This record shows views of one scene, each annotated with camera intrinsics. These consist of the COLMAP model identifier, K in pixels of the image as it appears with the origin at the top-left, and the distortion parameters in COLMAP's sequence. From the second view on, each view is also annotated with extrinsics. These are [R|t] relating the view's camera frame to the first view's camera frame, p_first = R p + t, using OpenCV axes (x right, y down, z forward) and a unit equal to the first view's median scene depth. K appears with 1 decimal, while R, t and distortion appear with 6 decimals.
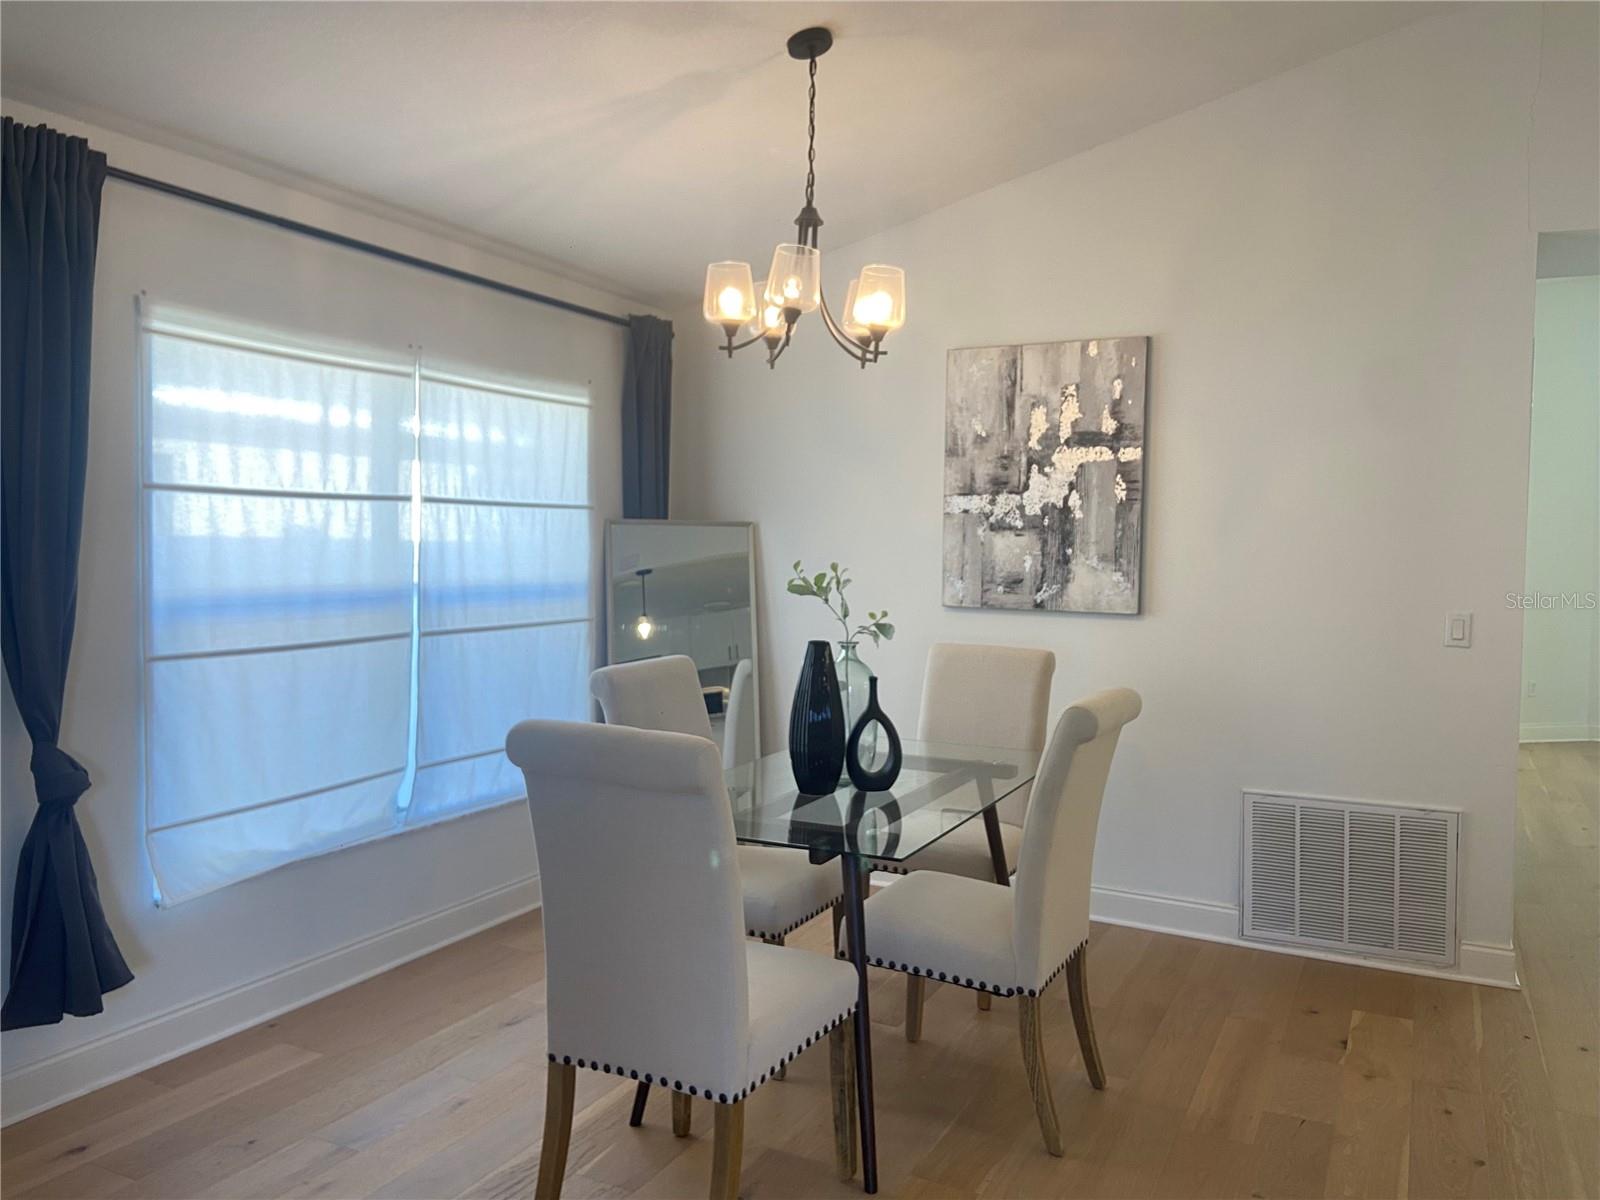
lens RADIAL K [[1218.8, 0, 811.7], [0, 1218.8, 589.6], [0, 0, 1]] dist [0.101590, -0.002670]
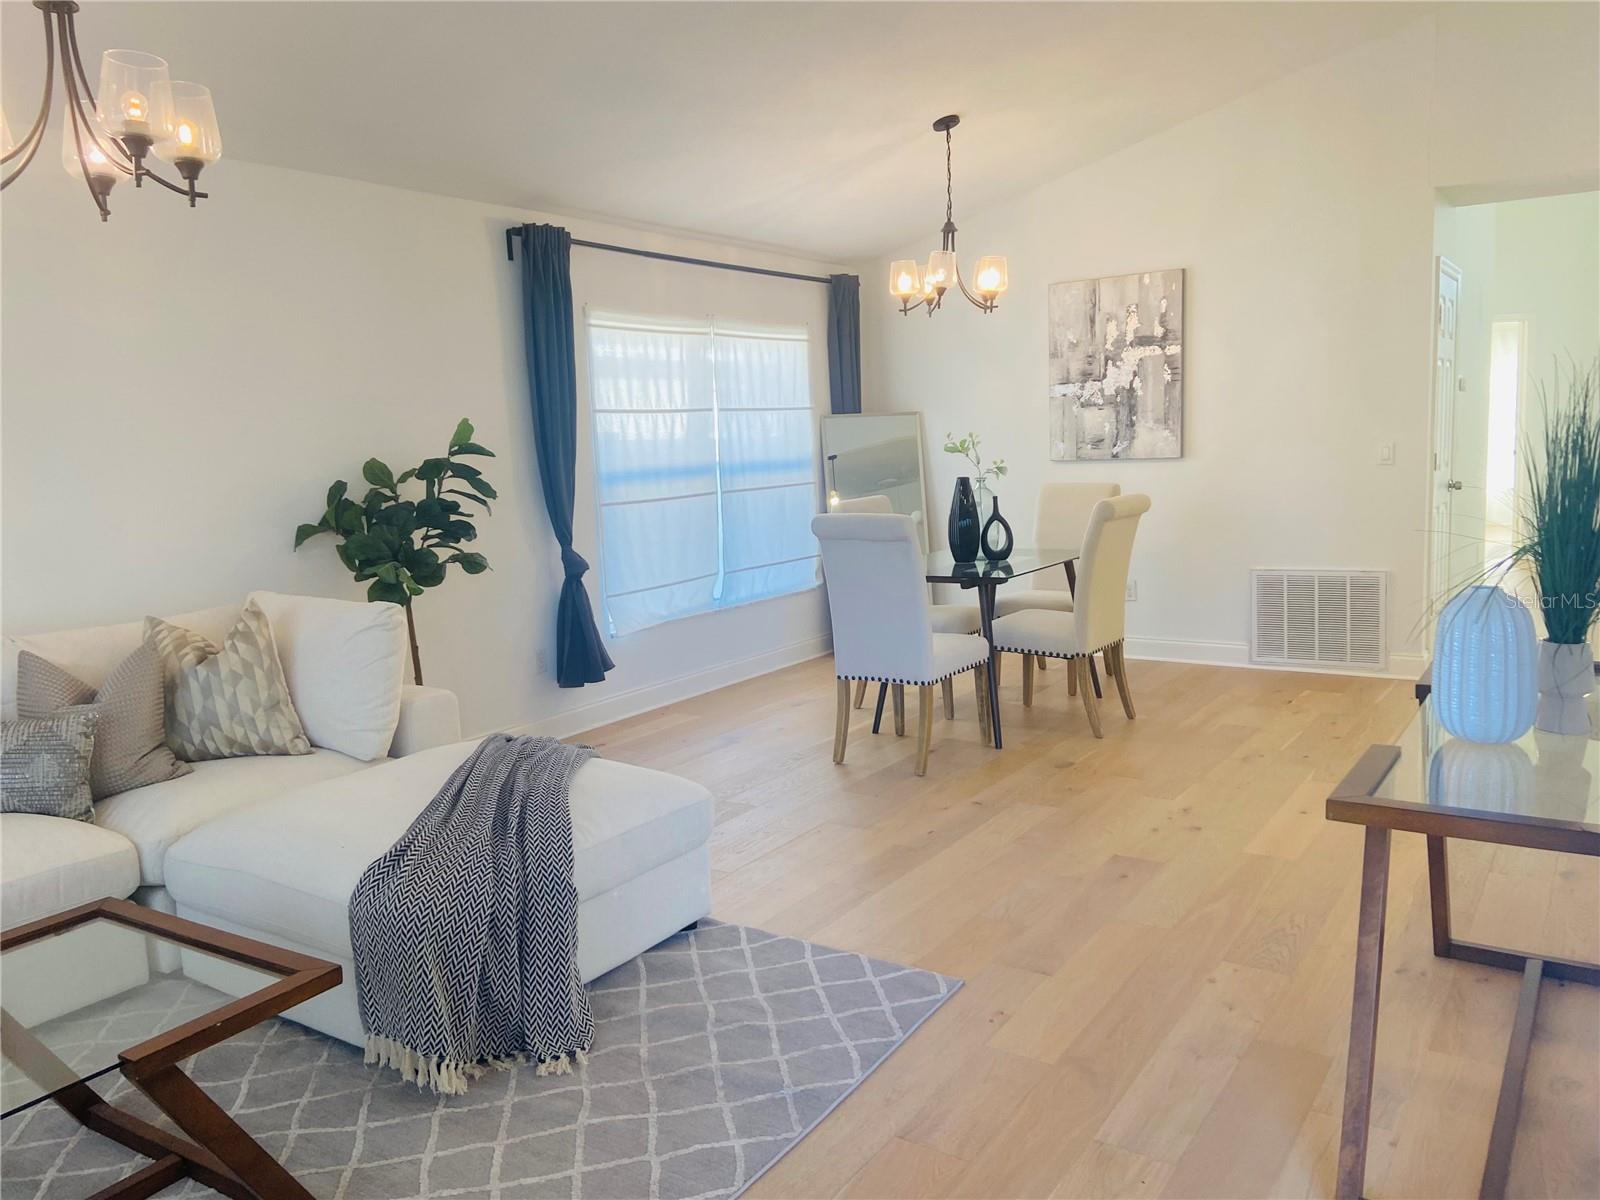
lens RADIAL K [[1218.8, 0, 811.7], [0, 1218.8, 589.6], [0, 0, 1]] dist [0.101590, -0.002670]
pose [[0.990334, -0.038009, -0.133394, 0.013465], [0.049619, 0.995160, 0.084815, 0.030969], [0.129525, -0.090614, 0.987427, -0.566951]]
